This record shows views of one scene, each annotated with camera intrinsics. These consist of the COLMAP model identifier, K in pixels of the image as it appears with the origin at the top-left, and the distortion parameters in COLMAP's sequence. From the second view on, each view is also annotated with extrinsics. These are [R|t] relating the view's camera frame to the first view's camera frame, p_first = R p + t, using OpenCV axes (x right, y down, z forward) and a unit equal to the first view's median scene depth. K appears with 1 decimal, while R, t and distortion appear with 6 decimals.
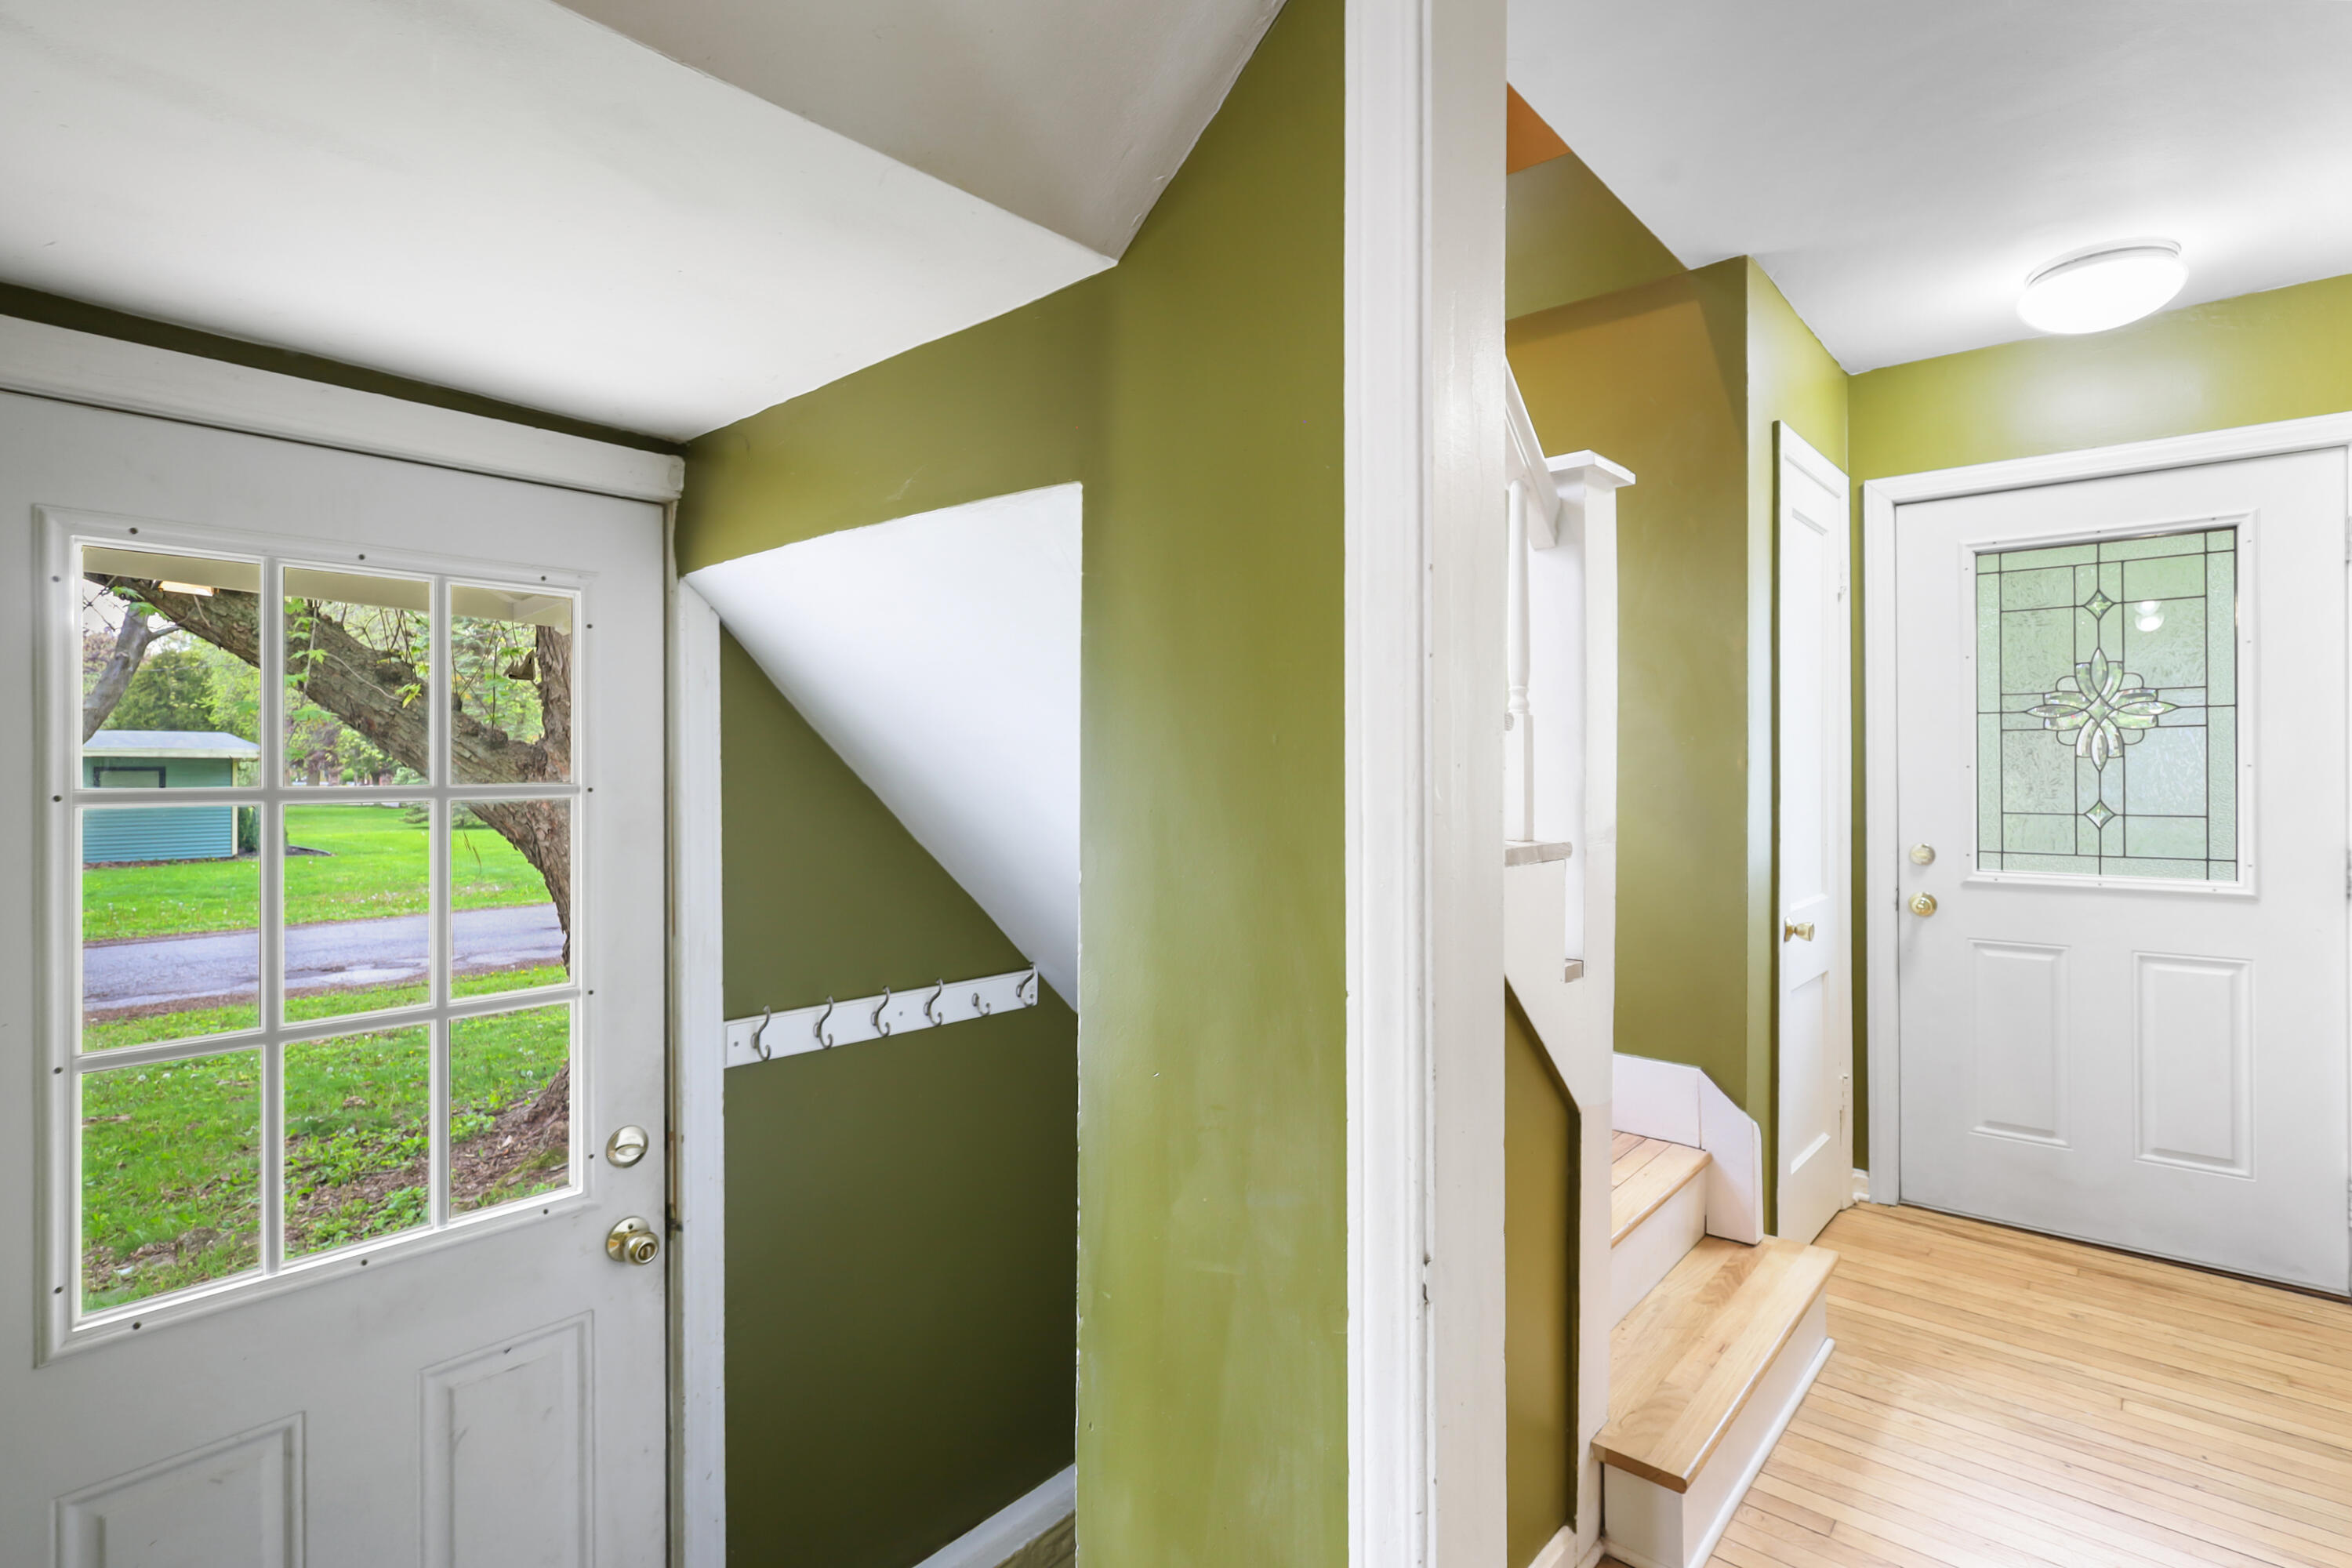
lens RADIAL K [[1098.5, 0, 1175.6], [0, 1098.5, 777.2], [0, 0, 1]] dist [0.001329, -0.000079]
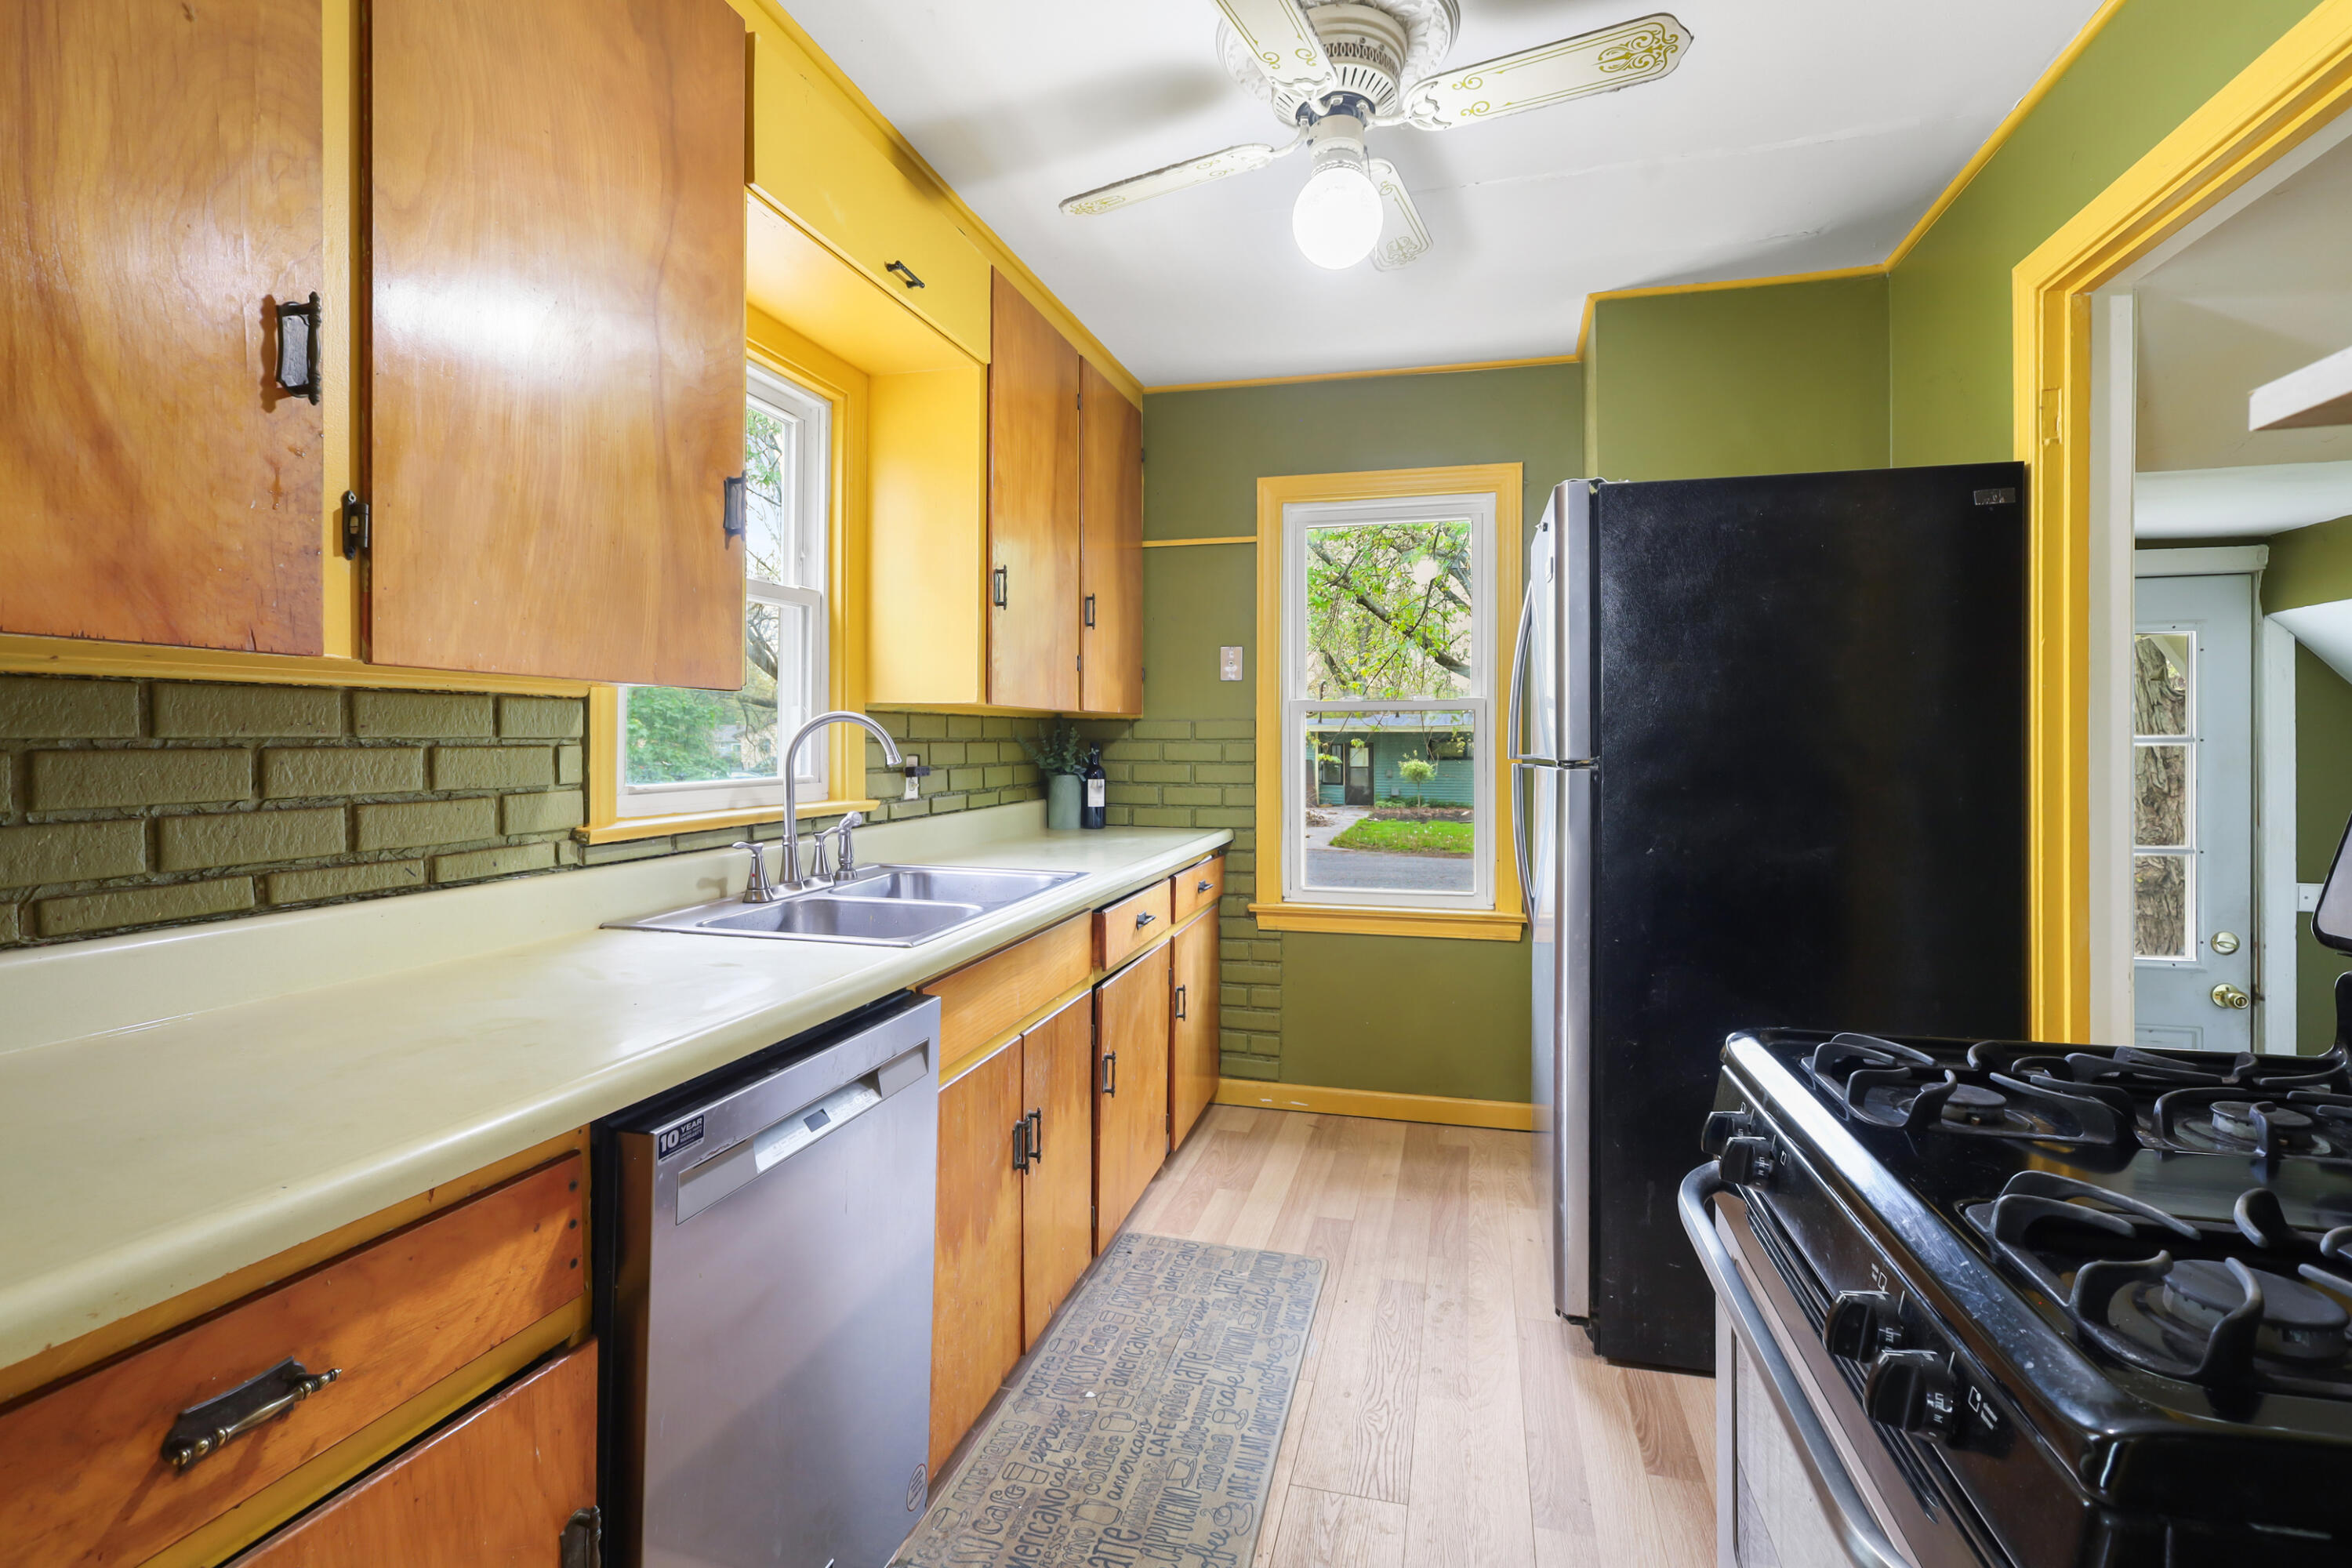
lens RADIAL K [[1098.5, 0, 1165.2], [0, 1098.5, 742.9], [0, 0, 1]] dist [0.001329, -0.000079]
pose [[0.437957, 0.001230, -0.898995, 0.337547], [-0.000284, 0.999999, 0.001230, 0.014907], [0.898996, -0.000284, 0.437957, -1.286927]]
